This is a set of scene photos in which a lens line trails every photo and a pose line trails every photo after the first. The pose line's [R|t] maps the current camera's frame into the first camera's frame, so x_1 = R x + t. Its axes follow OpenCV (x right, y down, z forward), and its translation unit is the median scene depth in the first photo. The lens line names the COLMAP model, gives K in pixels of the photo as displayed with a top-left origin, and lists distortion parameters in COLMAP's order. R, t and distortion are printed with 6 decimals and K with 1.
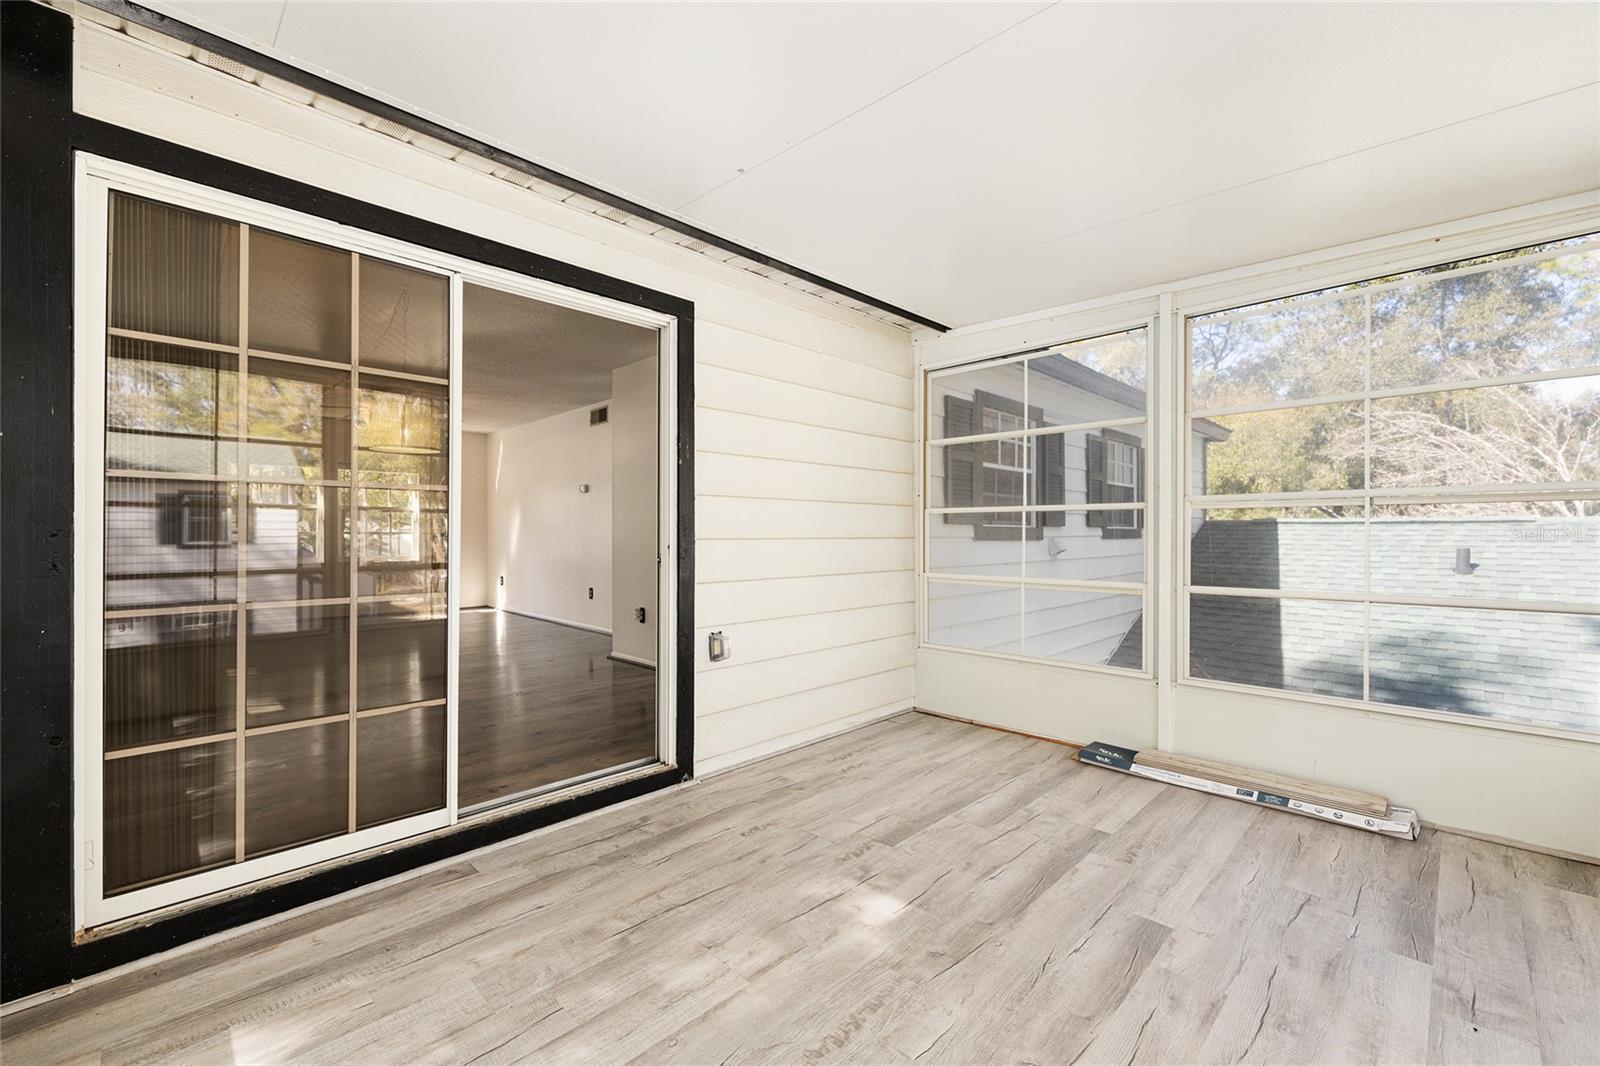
lens RADIAL K [[664.1, 0, 805.5], [0, 664.1, 531.2], [0, 0, 1]] dist [-0.002444, 0.000627]
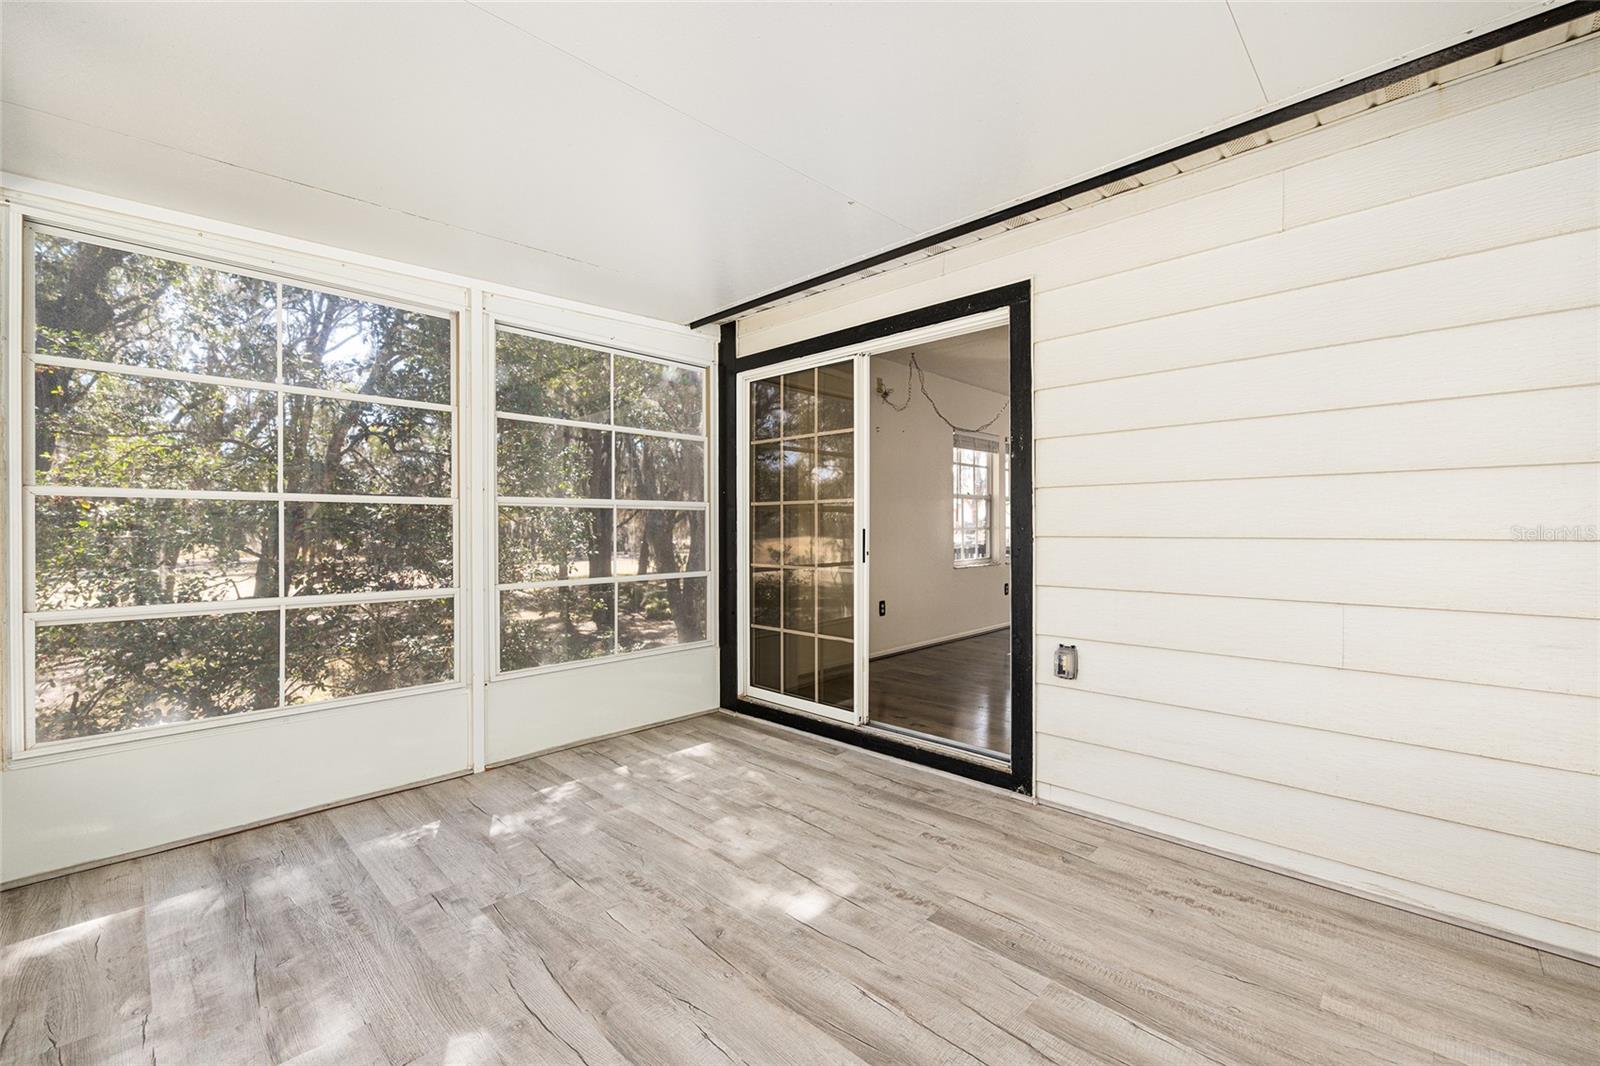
lens RADIAL K [[664.1, 0, 805.6], [0, 664.1, 532.1], [0, 0, 1]] dist [-0.002444, 0.000627]
pose [[0.012317, 0.006420, -0.999904, 0.891444], [0.006299, 0.999959, 0.006498, -0.003787], [0.999904, -0.006378, 0.012276, 0.804837]]
